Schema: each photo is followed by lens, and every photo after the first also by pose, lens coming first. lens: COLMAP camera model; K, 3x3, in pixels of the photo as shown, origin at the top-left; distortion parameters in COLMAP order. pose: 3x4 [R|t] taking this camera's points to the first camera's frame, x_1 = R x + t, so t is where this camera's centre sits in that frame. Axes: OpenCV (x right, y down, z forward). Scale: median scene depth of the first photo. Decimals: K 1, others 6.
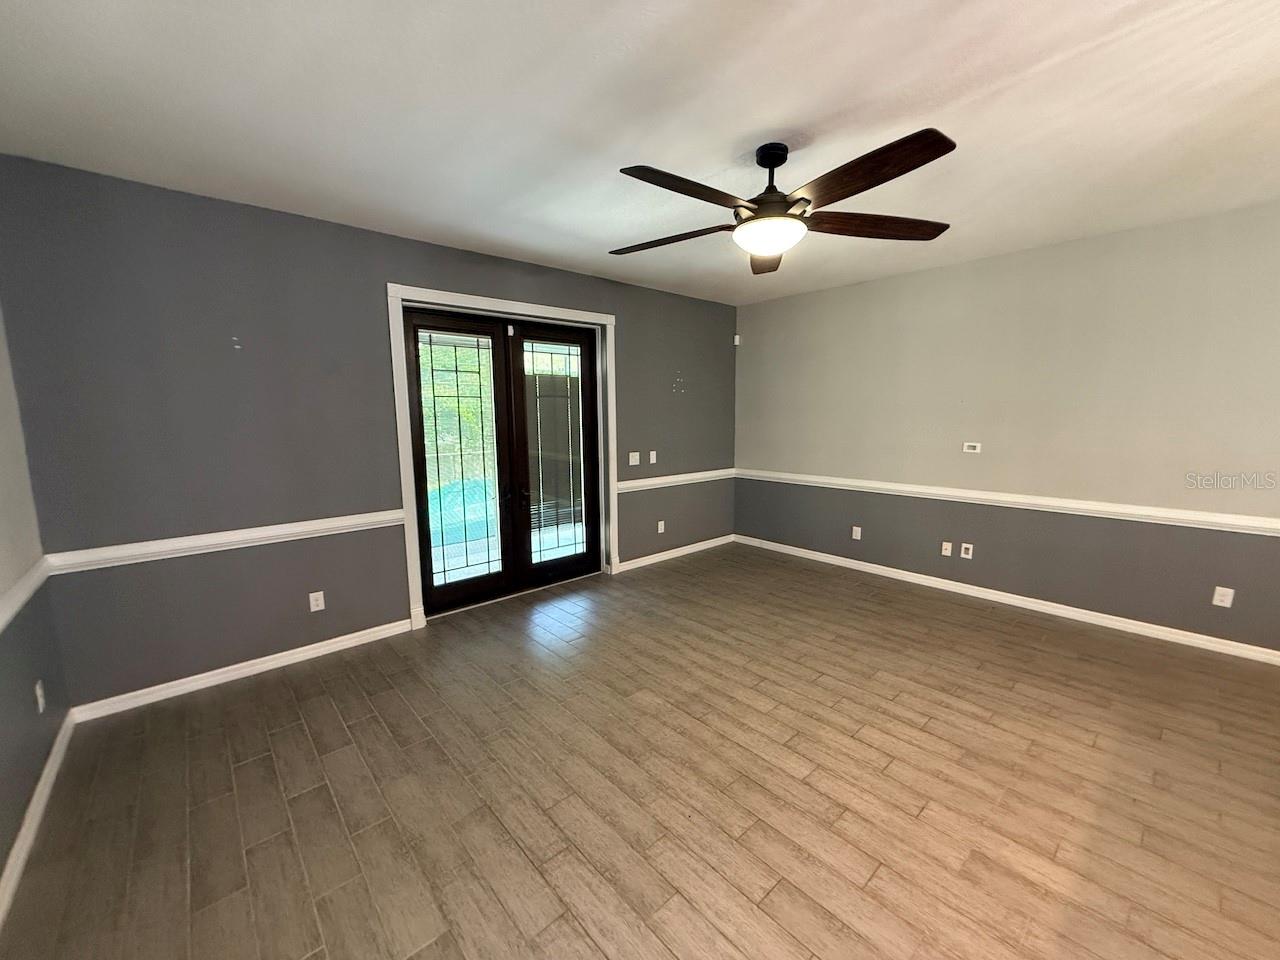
lens RADIAL K [[507.3, 0, 640.0], [0, 507.3, 480.0], [0, 0, 1]] dist [-0.001215, -0.000481]
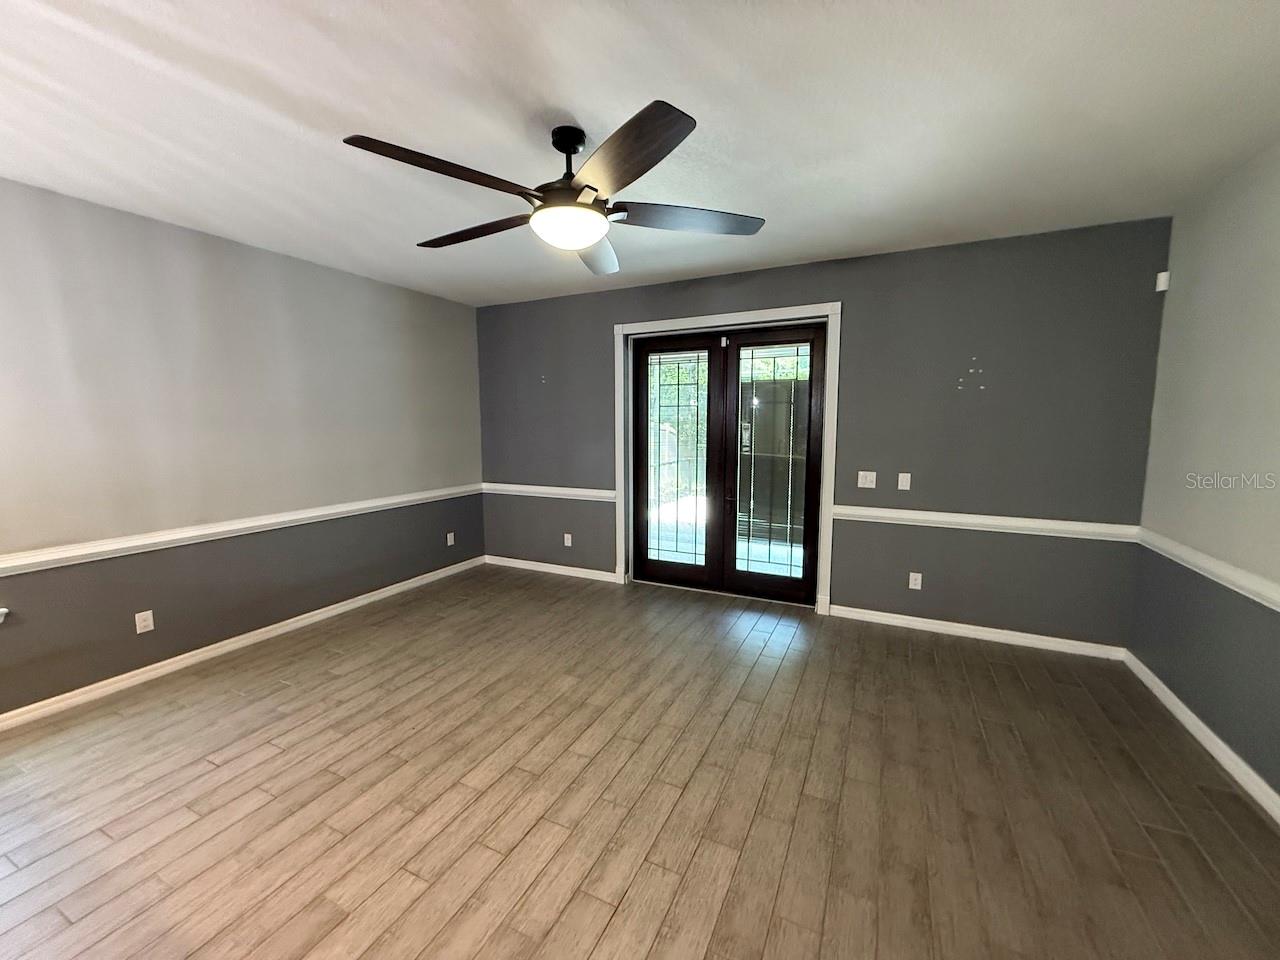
lens RADIAL K [[510.8, 0, 640.0], [0, 510.8, 480.0], [0, 0, 1]] dist [0.000763, 0.000239]
pose [[0.377747, 0.111380, -0.919186, 0.851003], [-0.123657, 0.989914, 0.069132, -0.077475], [0.917614, 0.087550, 0.387710, 0.565916]]
